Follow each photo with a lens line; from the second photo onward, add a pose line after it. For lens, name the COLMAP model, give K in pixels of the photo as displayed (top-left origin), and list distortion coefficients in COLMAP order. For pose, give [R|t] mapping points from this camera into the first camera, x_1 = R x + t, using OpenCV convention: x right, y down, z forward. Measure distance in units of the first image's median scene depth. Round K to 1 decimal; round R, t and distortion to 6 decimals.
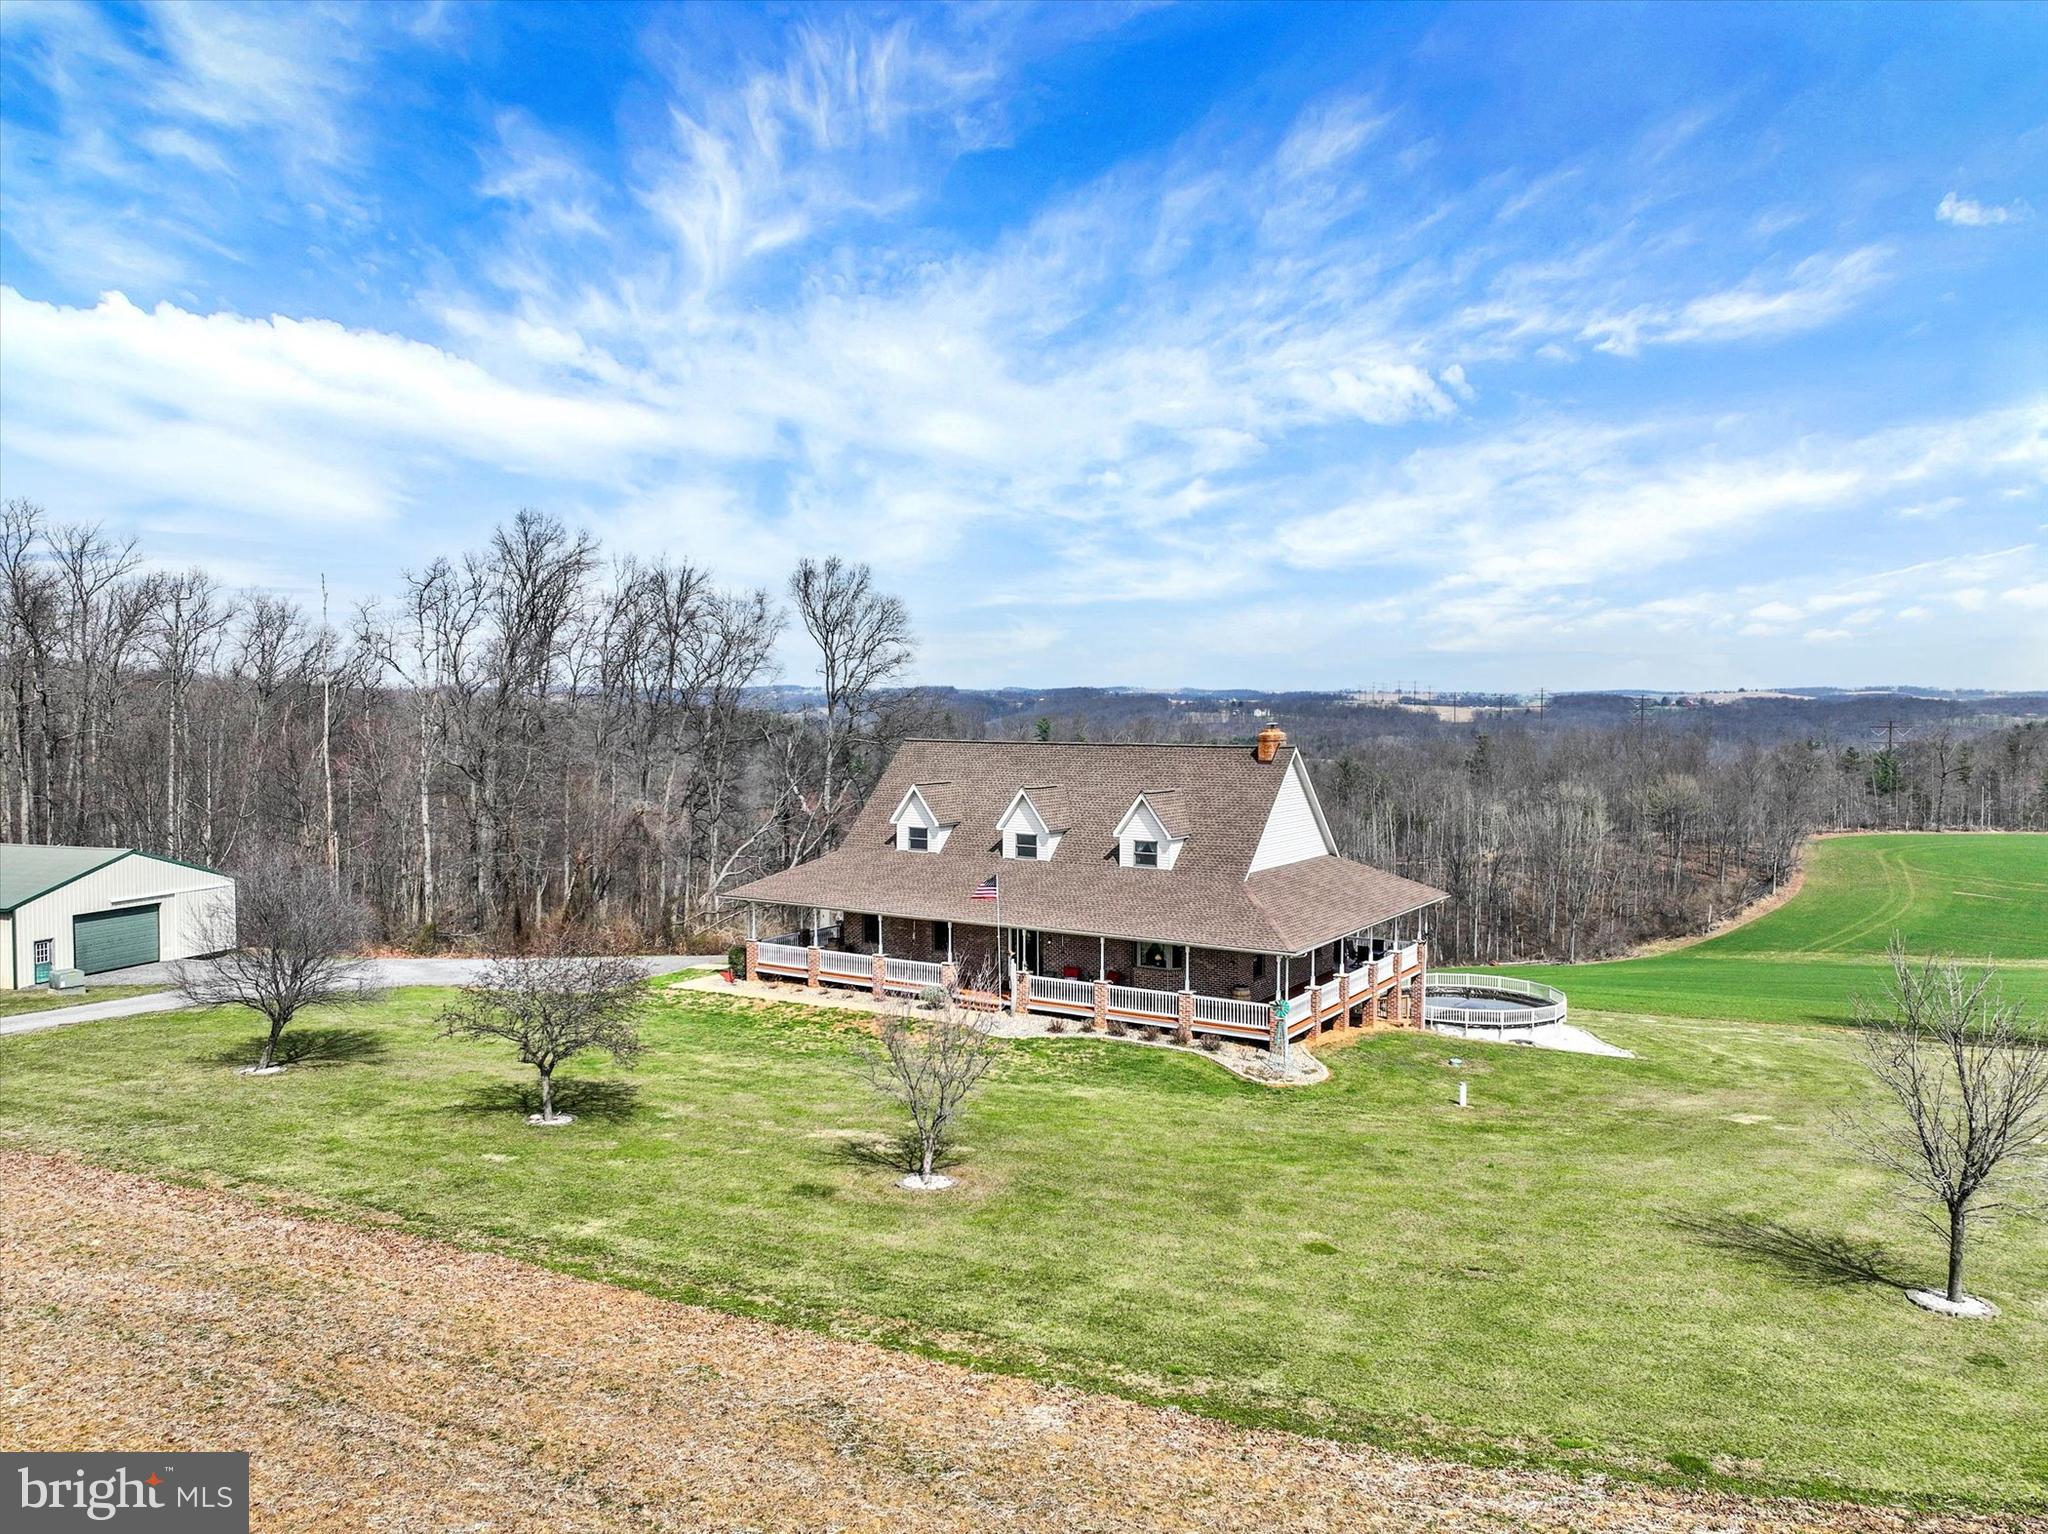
lens RADIAL K [[1434.3, 0, 1017.5], [0, 1434.3, 760.5], [0, 0, 1]] dist [-0.006836, 0.004536]
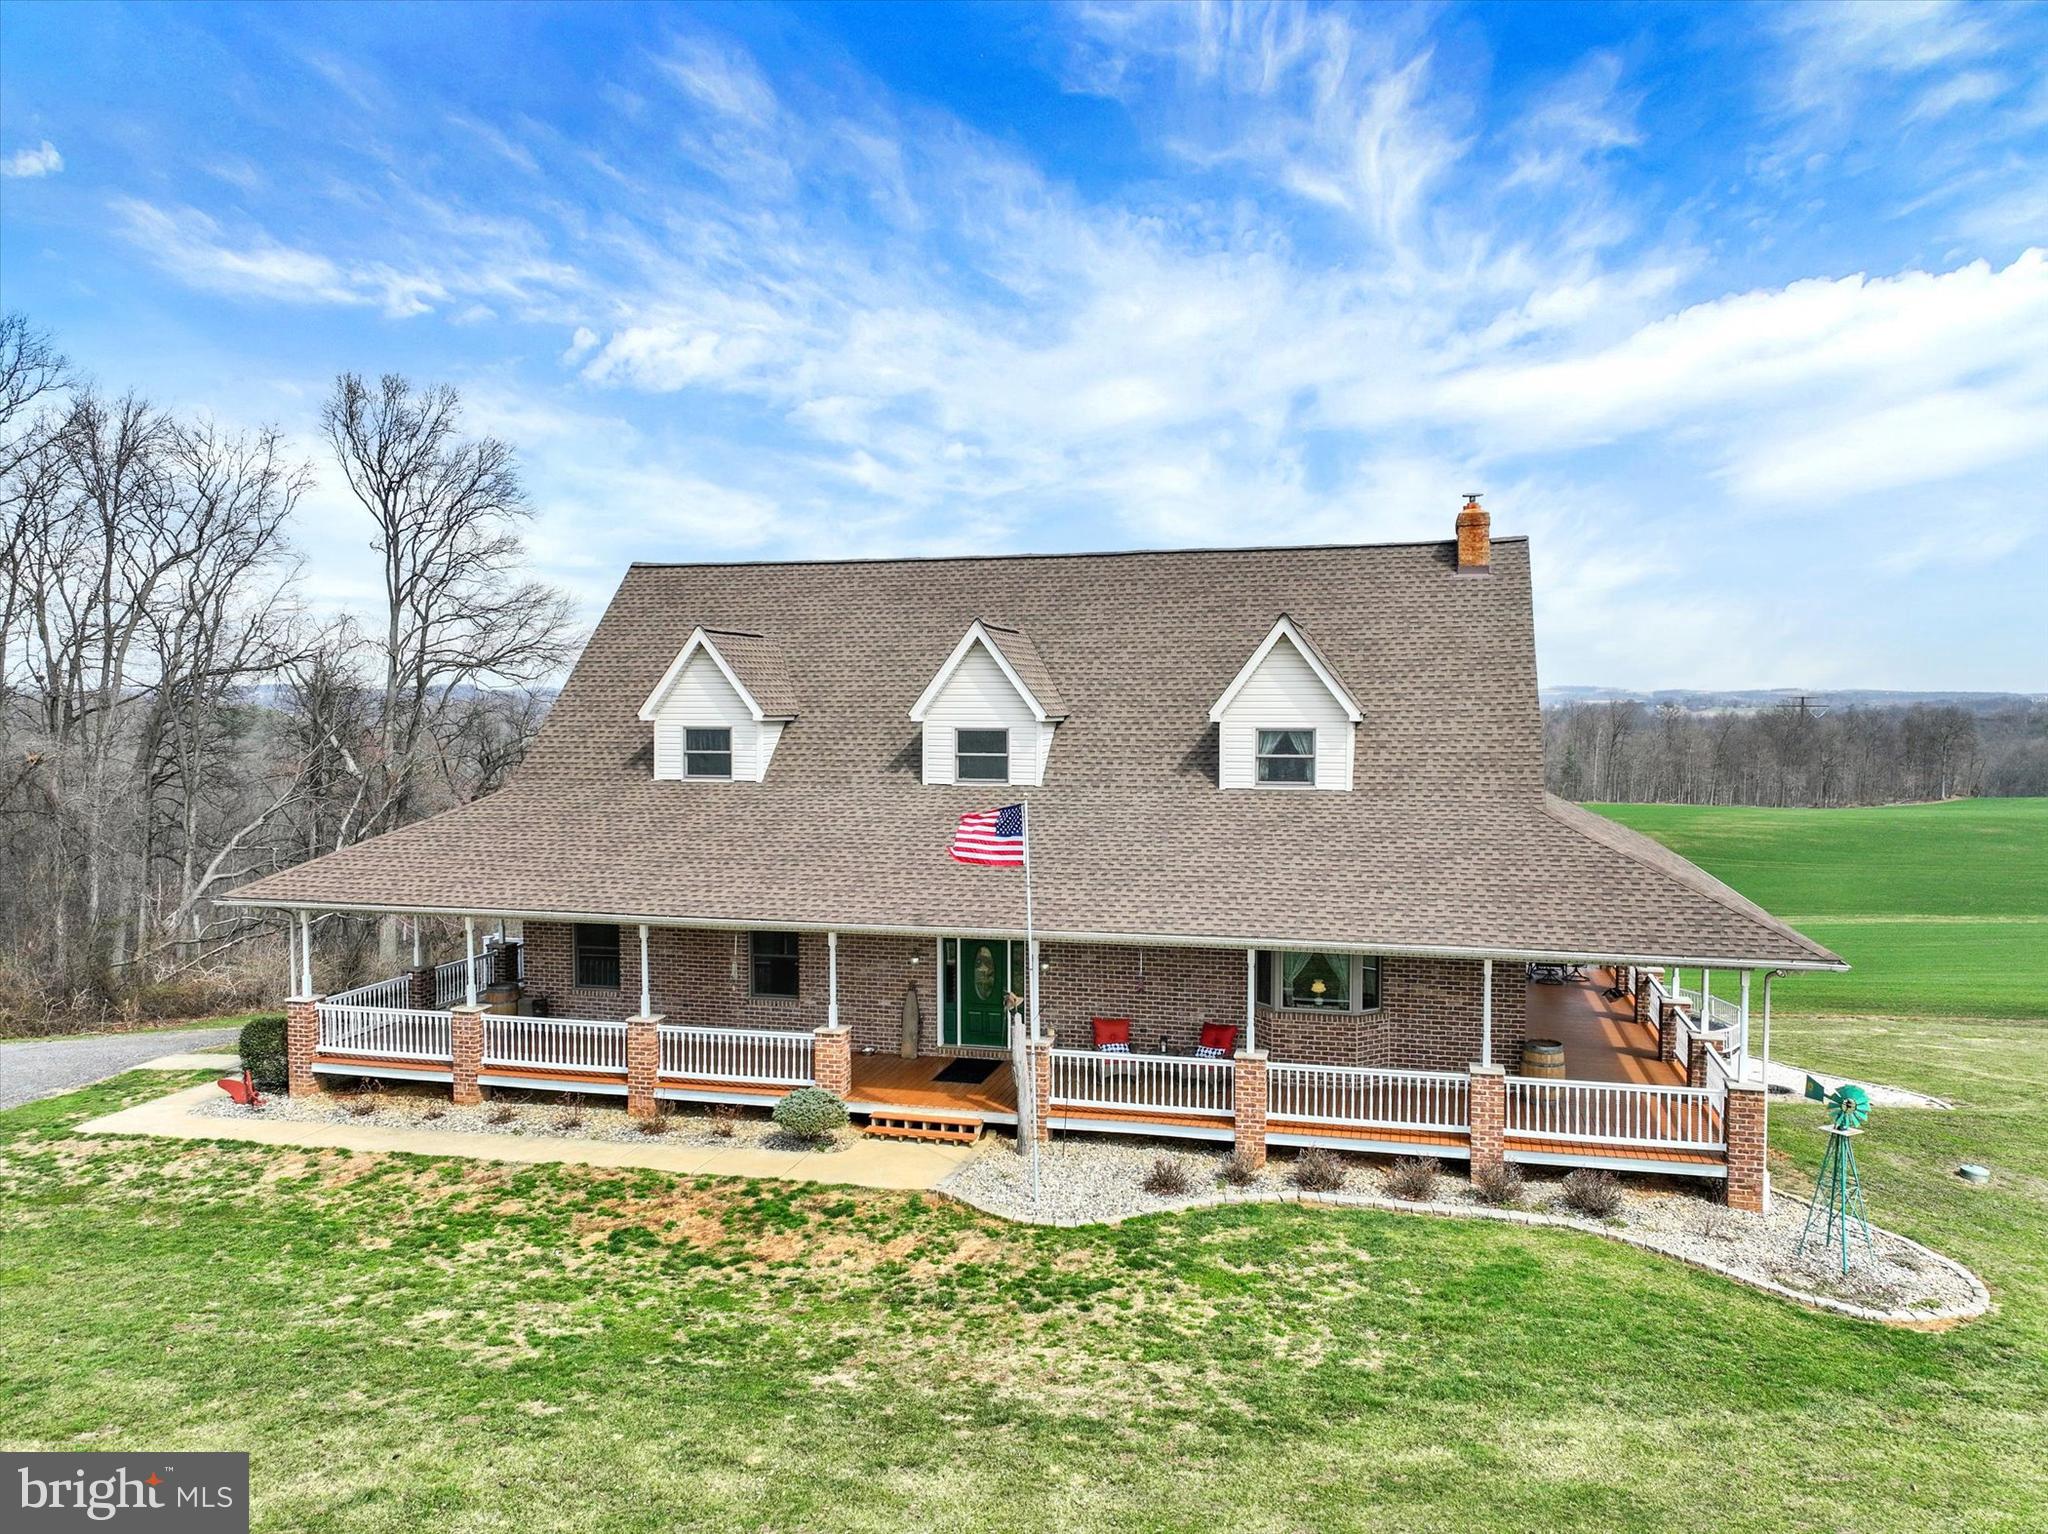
lens RADIAL K [[1434.3, 0, 1016.1], [0, 1434.3, 762.4], [0, 0, 1]] dist [-0.006836, 0.004536]
pose [[0.949865, -0.014786, 0.312311, -0.119527], [0.014556, 0.999889, 0.003069, 0.058699], [-0.312322, 0.001631, 0.949975, 0.549320]]
